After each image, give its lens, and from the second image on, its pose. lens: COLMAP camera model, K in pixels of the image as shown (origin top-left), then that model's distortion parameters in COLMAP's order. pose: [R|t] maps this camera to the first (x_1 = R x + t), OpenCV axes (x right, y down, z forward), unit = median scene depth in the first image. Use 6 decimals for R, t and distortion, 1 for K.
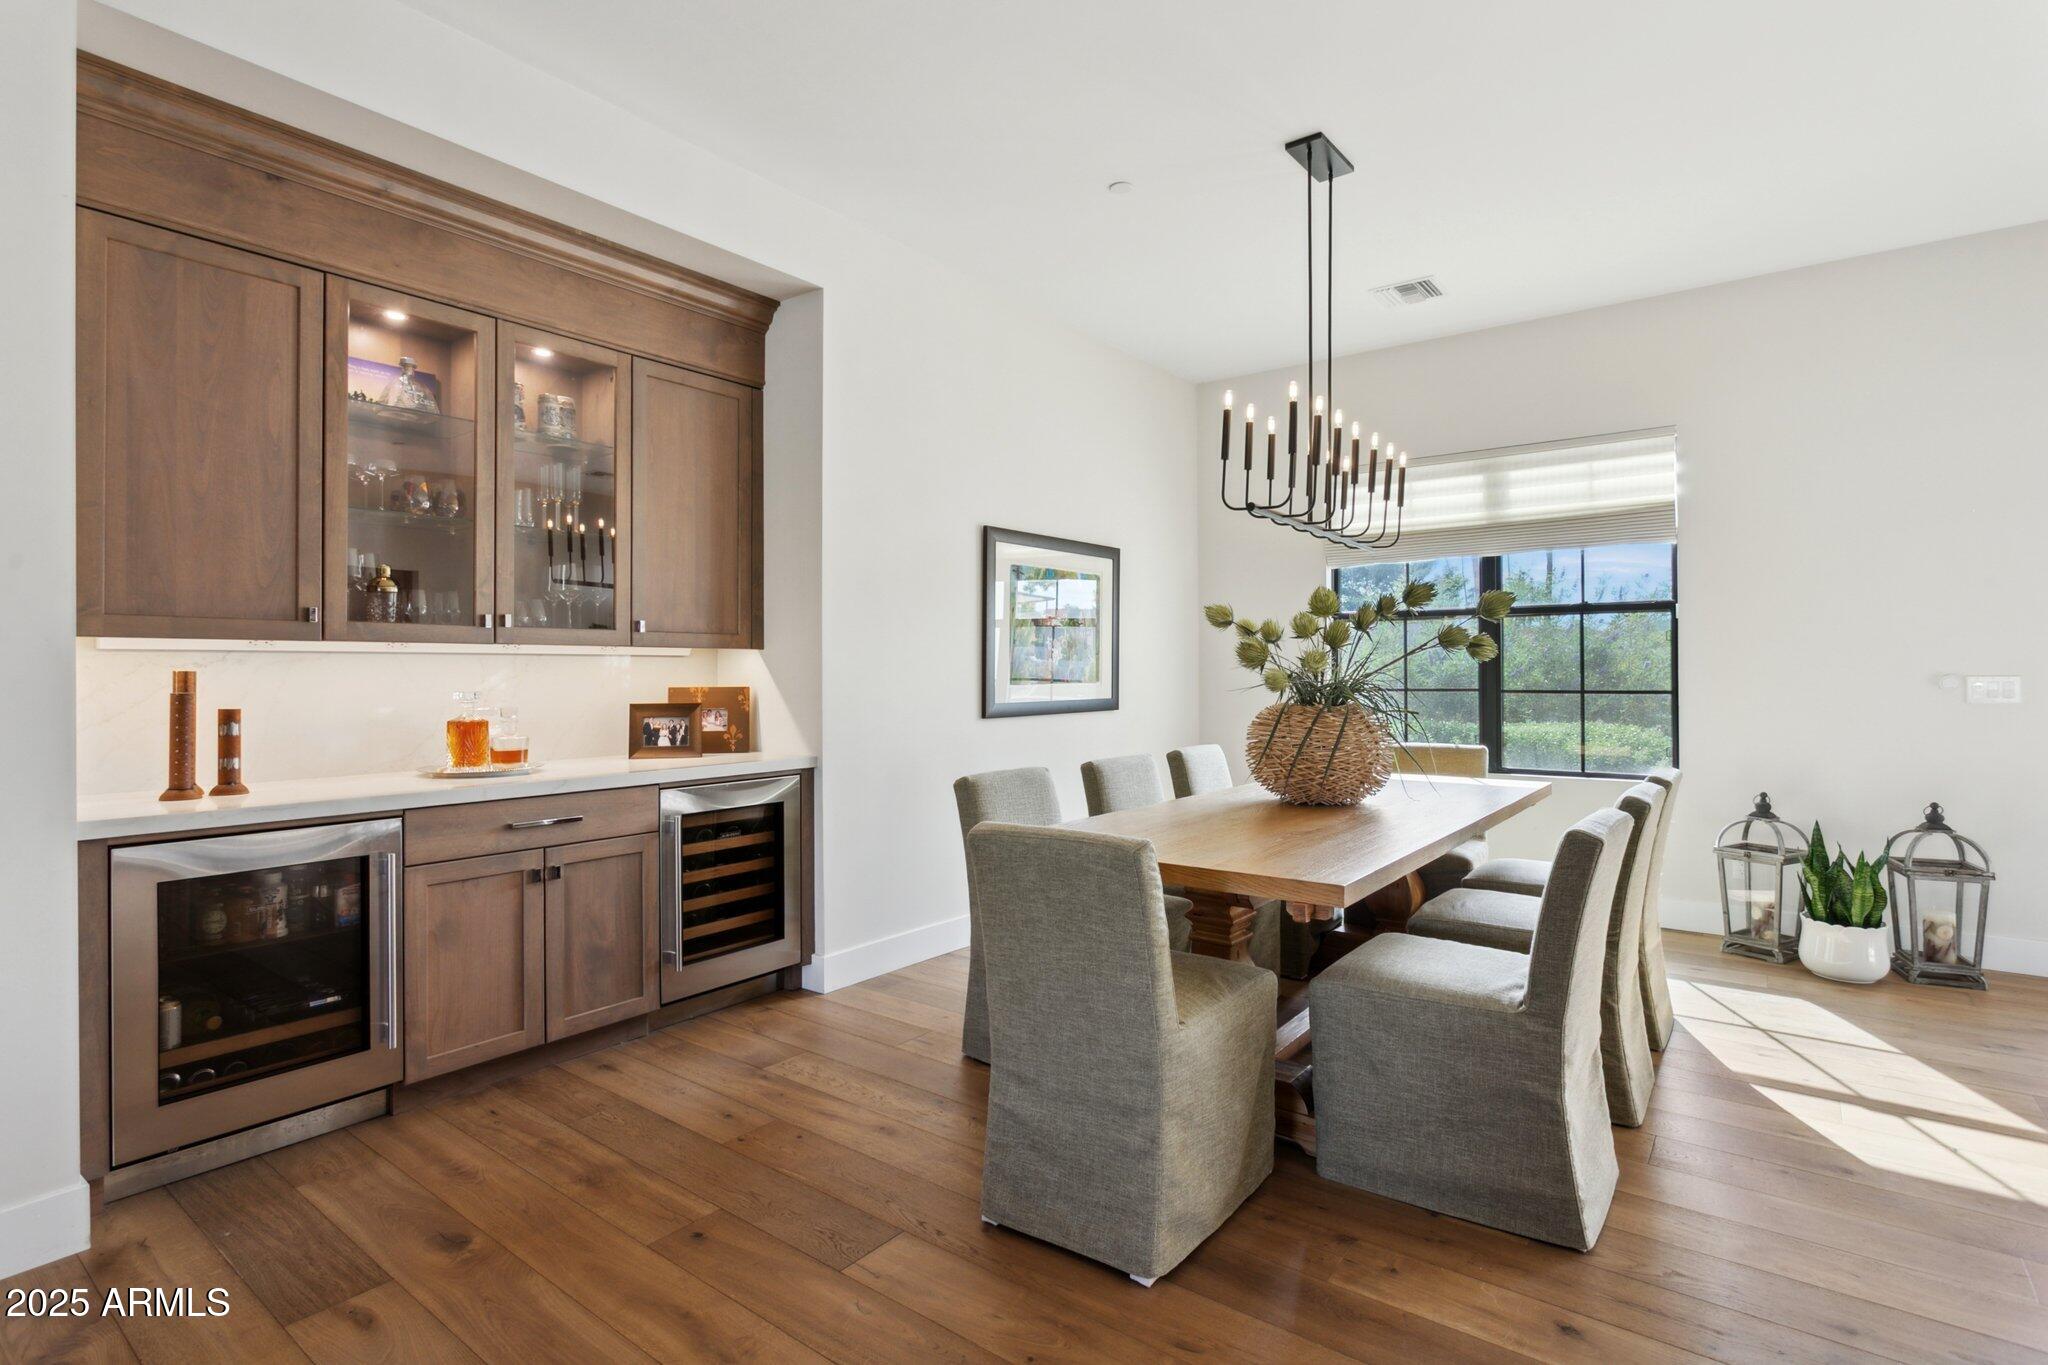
lens RADIAL K [[1042.8, 0, 1047.6], [0, 1042.8, 658.8], [0, 0, 1]] dist [-0.009987, 0.007770]
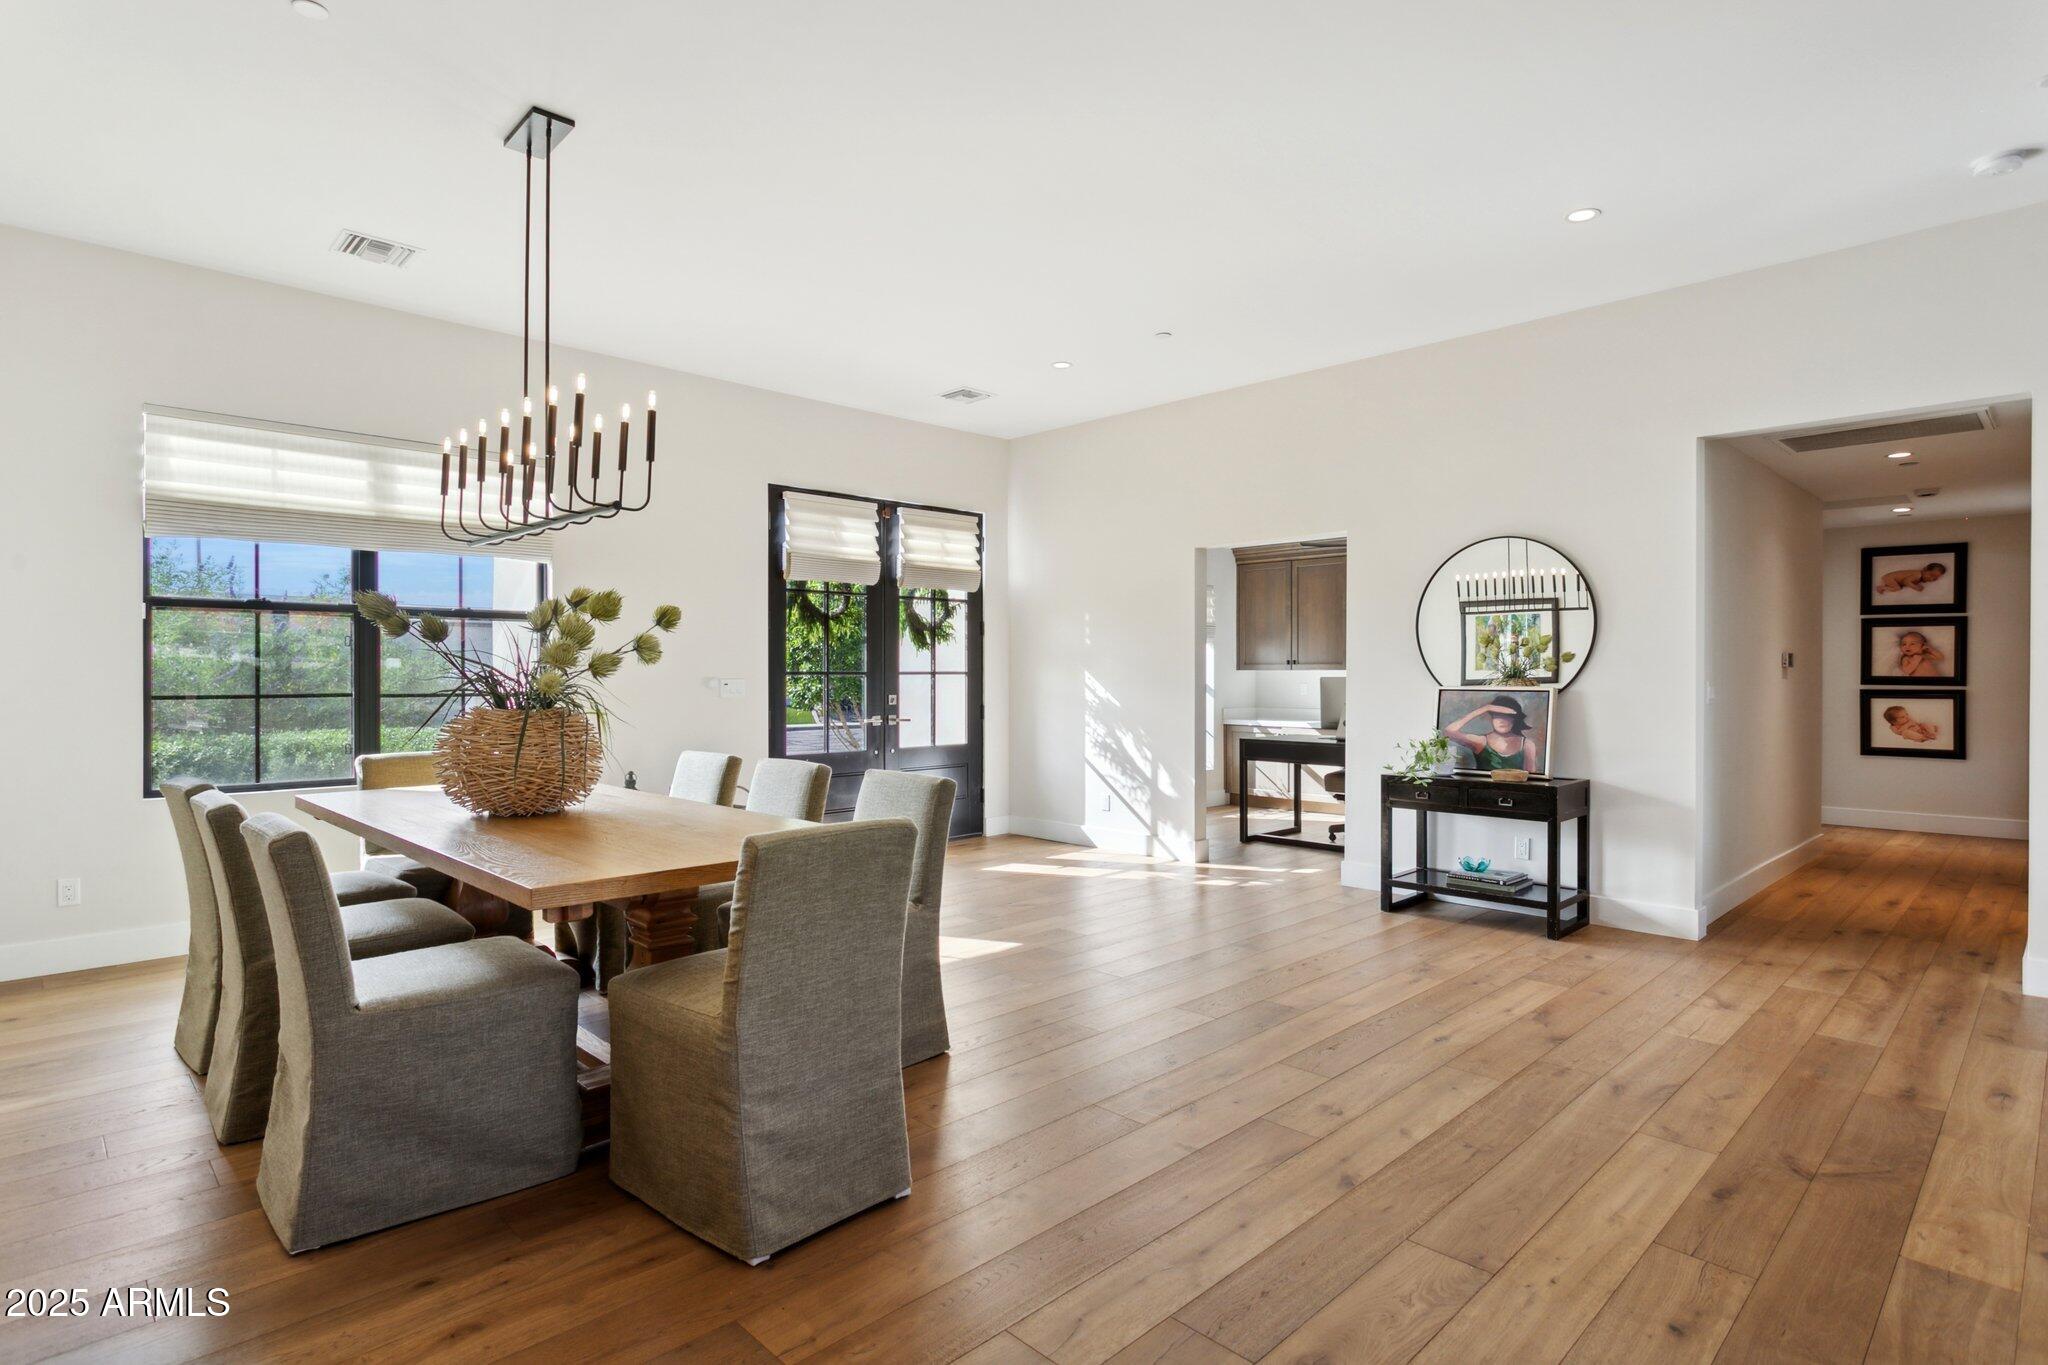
lens RADIAL K [[1042.8, 0, 998.9], [0, 1042.8, 683.6], [0, 0, 1]] dist [-0.009987, 0.007770]
pose [[0.183978, 0.000456, 0.982930, -0.524280], [-0.018904, 0.999817, 0.003075, 0.010999], [-0.982749, -0.019147, 0.183953, 0.355300]]
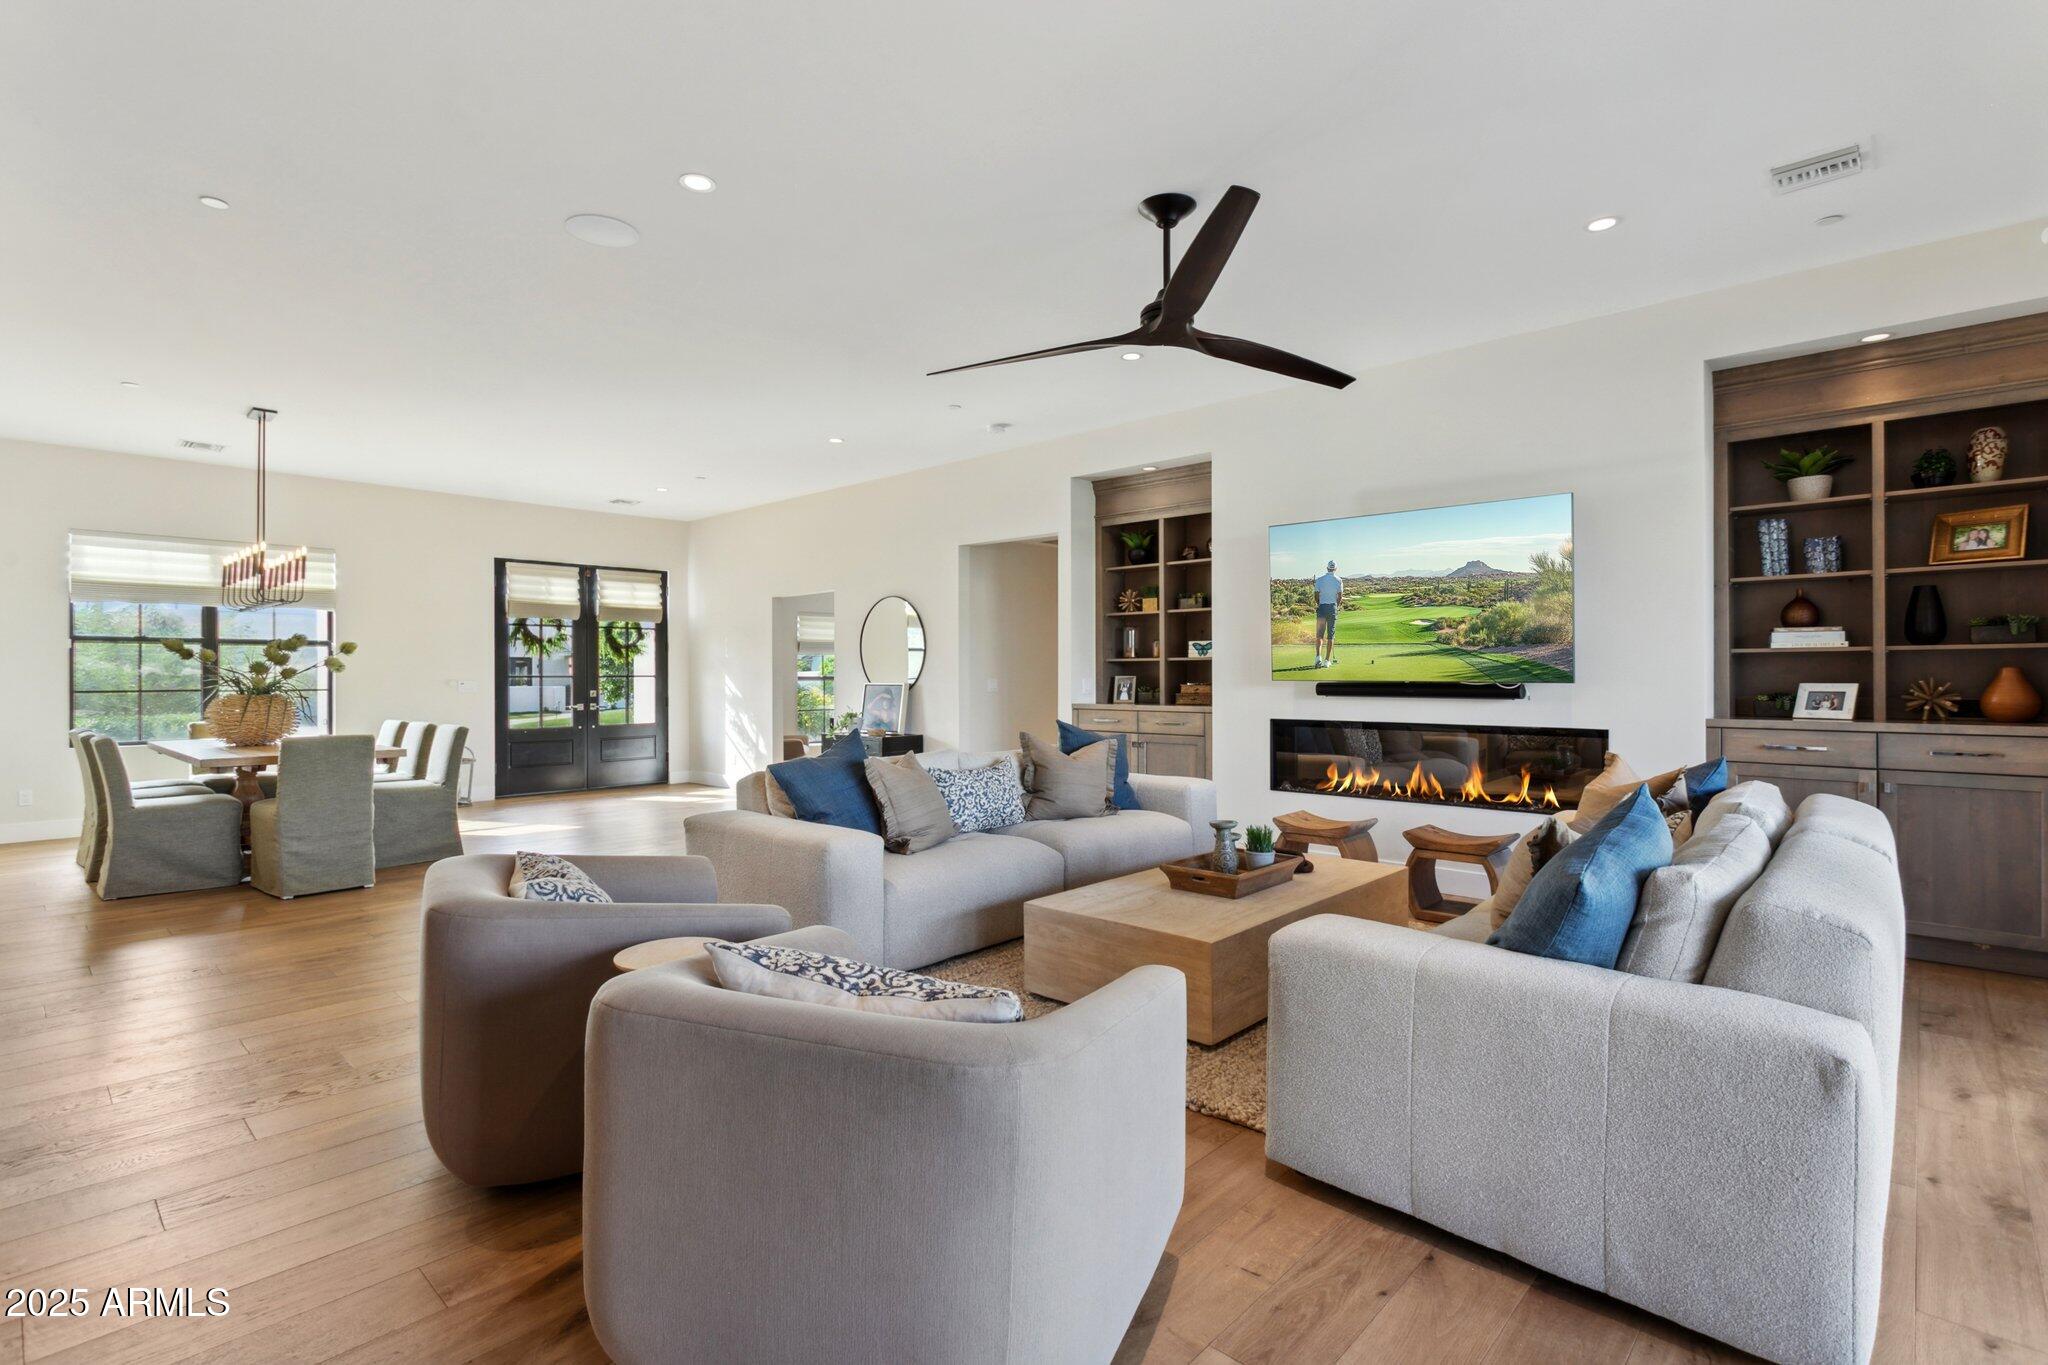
lens RADIAL K [[982.5, 0, 1018.5], [0, 982.5, 683.1], [0, 0, 1]] dist [0.001294, 0.002275]
pose [[0.142788, 0.002992, 0.989749, -1.220826], [-0.014285, 0.999897, -0.000961, 0.005881], [-0.989650, -0.014001, 0.142816, -0.623996]]
